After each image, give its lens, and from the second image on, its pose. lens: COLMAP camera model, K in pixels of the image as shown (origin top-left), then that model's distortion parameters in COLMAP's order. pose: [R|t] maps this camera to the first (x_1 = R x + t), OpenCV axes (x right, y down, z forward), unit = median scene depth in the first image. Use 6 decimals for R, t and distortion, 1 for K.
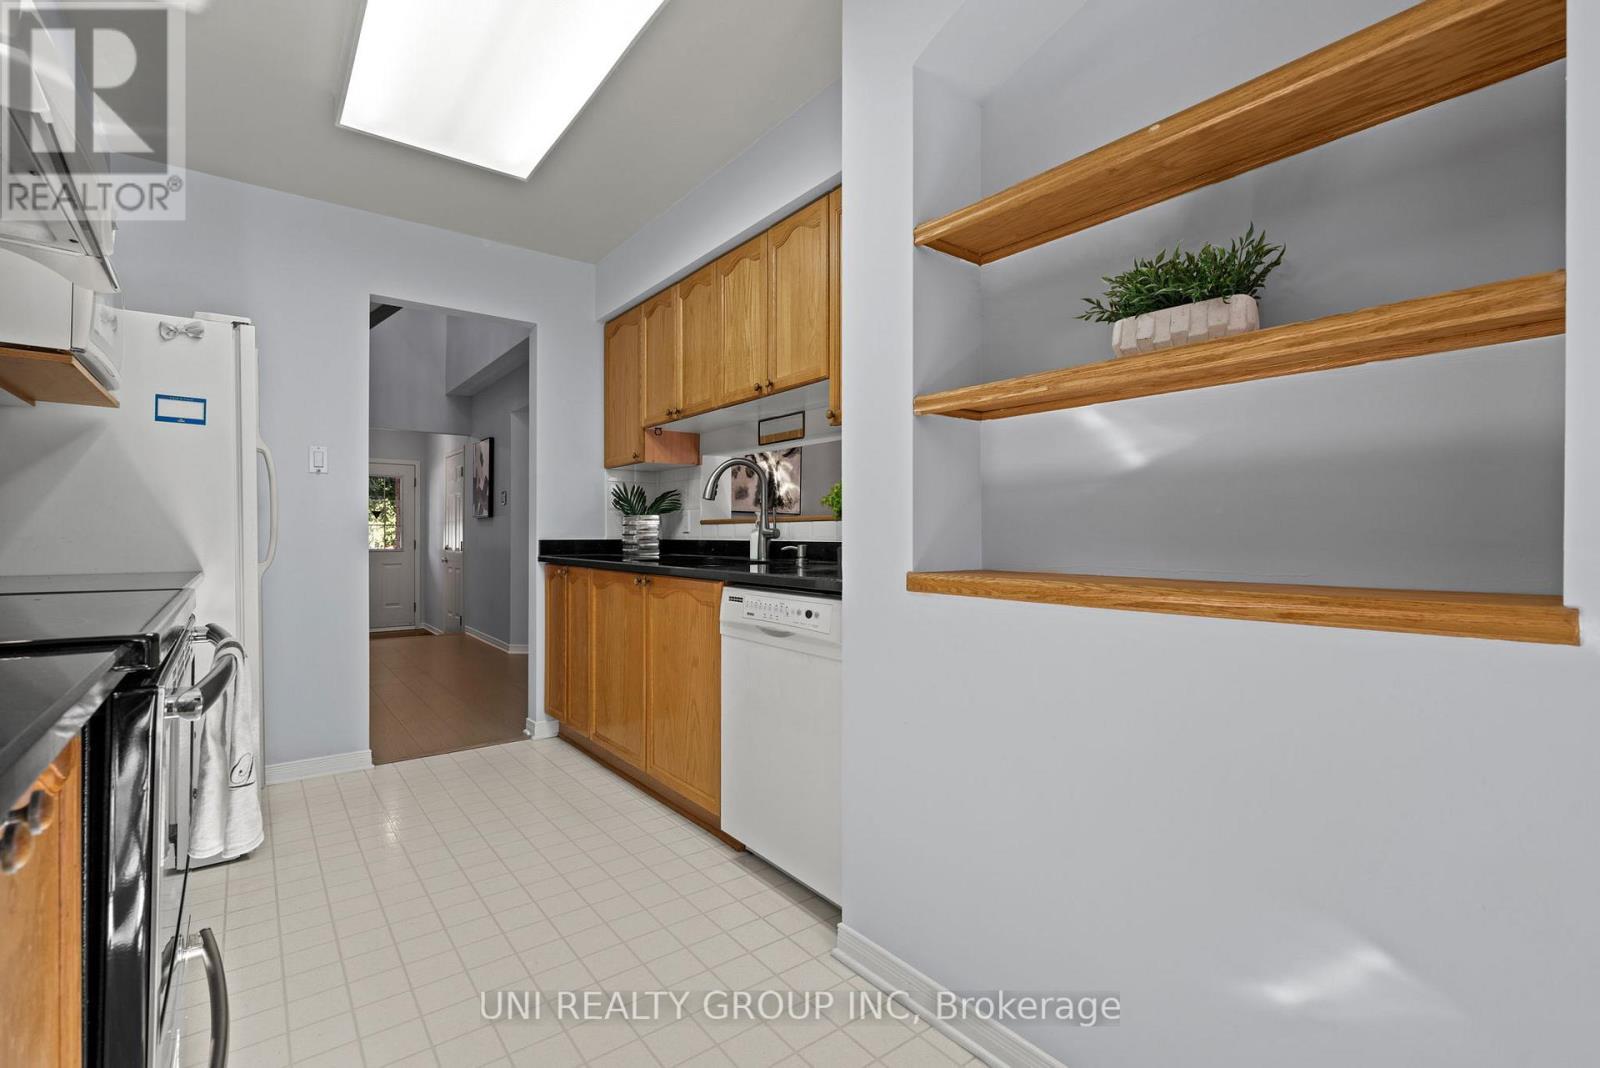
lens RADIAL K [[725.6, 0, 796.4], [0, 725.6, 534.3], [0, 0, 1]] dist [-0.004305, 0.000191]
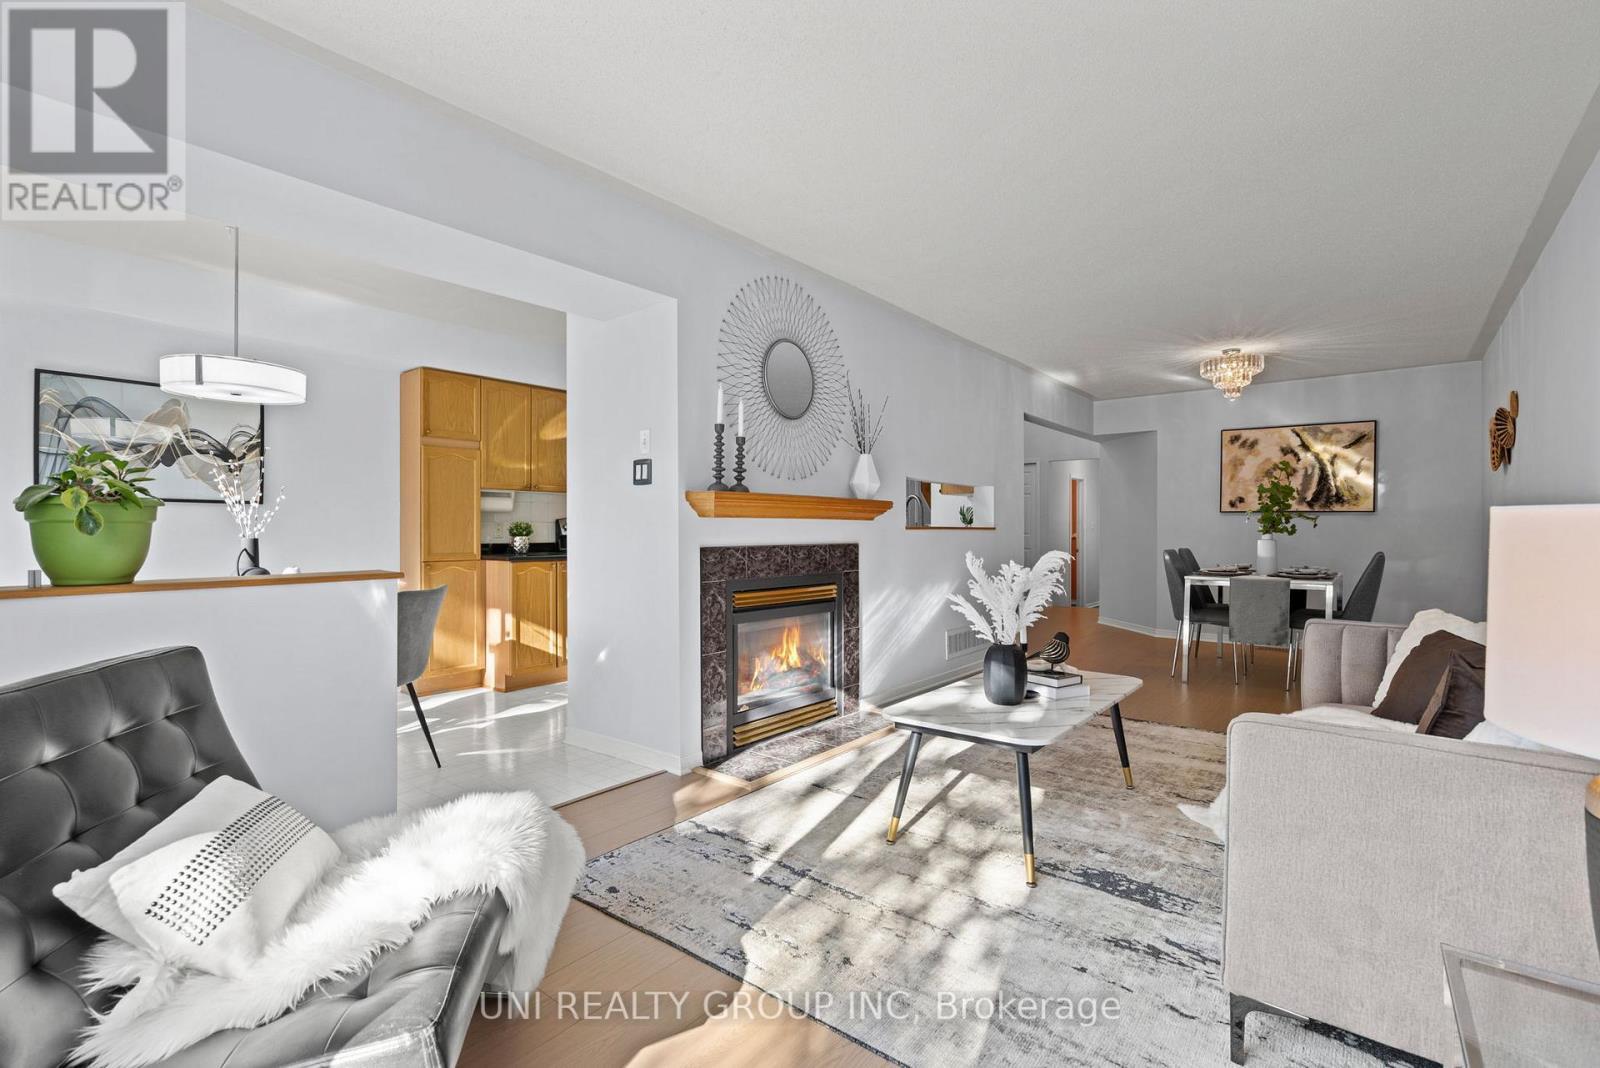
lens RADIAL K [[730.2, 0, 799.4], [0, 730.2, 529.6], [0, 0, 1]] dist [-0.002164, 0.000677]
pose [[0.244685, -0.004014, -0.969594, 1.603274], [0.004466, 0.999985, -0.003013, -0.014303], [0.969592, -0.003593, 0.244699, 0.269910]]
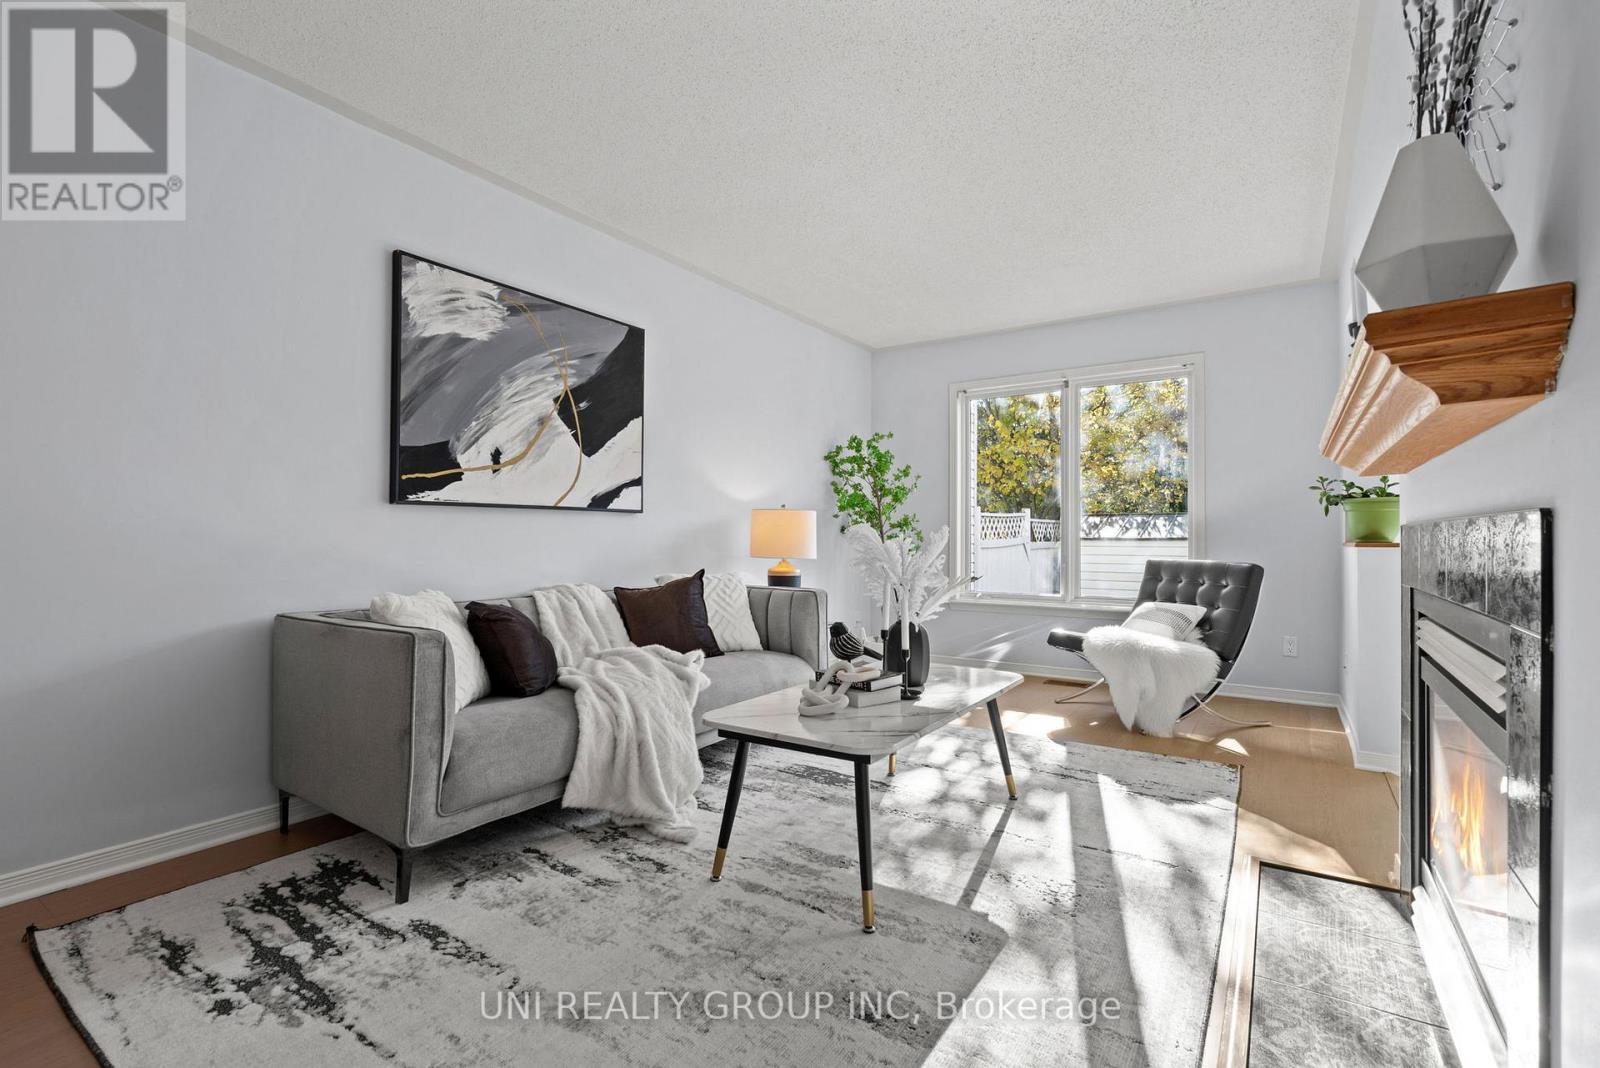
lens RADIAL K [[726.3, 0, 799.8], [0, 726.3, 526.0], [0, 0, 1]] dist [-0.002826, 0.000157]
pose [[-0.324512, 0.007876, 0.945849, 0.087930], [-0.010423, 0.999875, -0.011902, 0.021936], [-0.945824, -0.013721, -0.324389, 1.098419]]
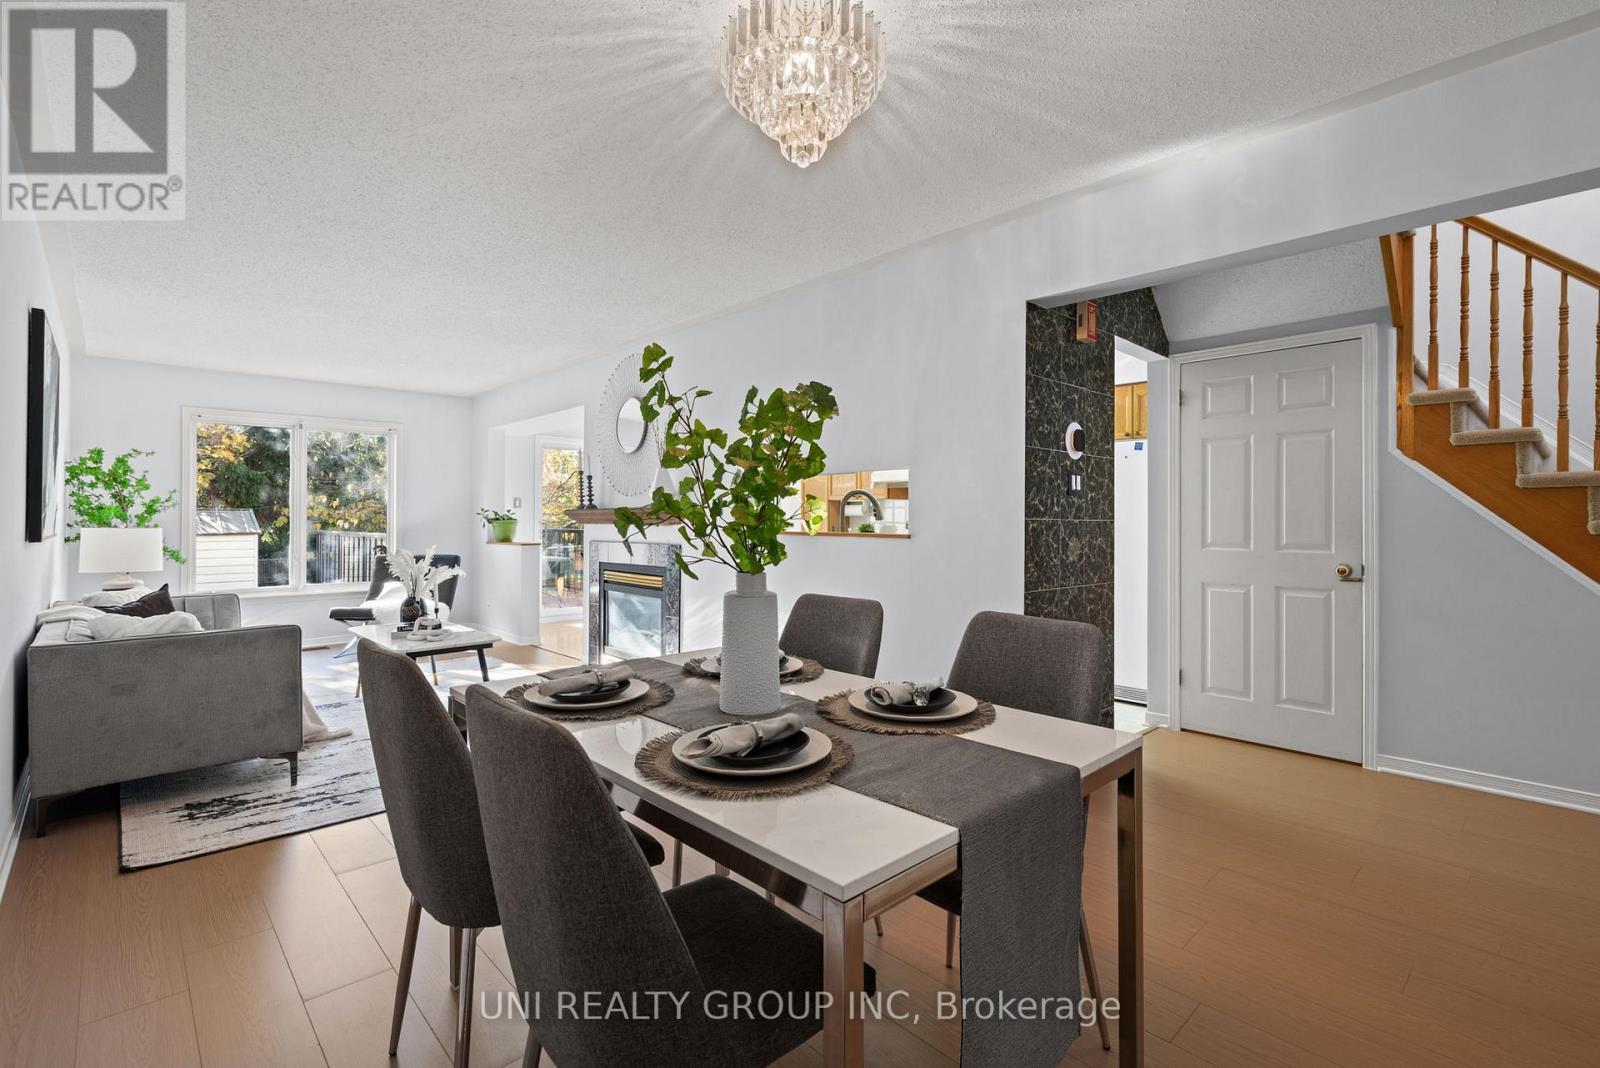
lens RADIAL K [[726.1, 0, 800.7], [0, 726.1, 521.5], [0, 0, 1]] dist [-0.005342, 0.000210]
pose [[-0.993890, -0.004417, -0.110288, 0.177750], [-0.004238, 0.999989, -0.001856, -0.041229], [0.110295, -0.001377, -0.993898, 2.339642]]
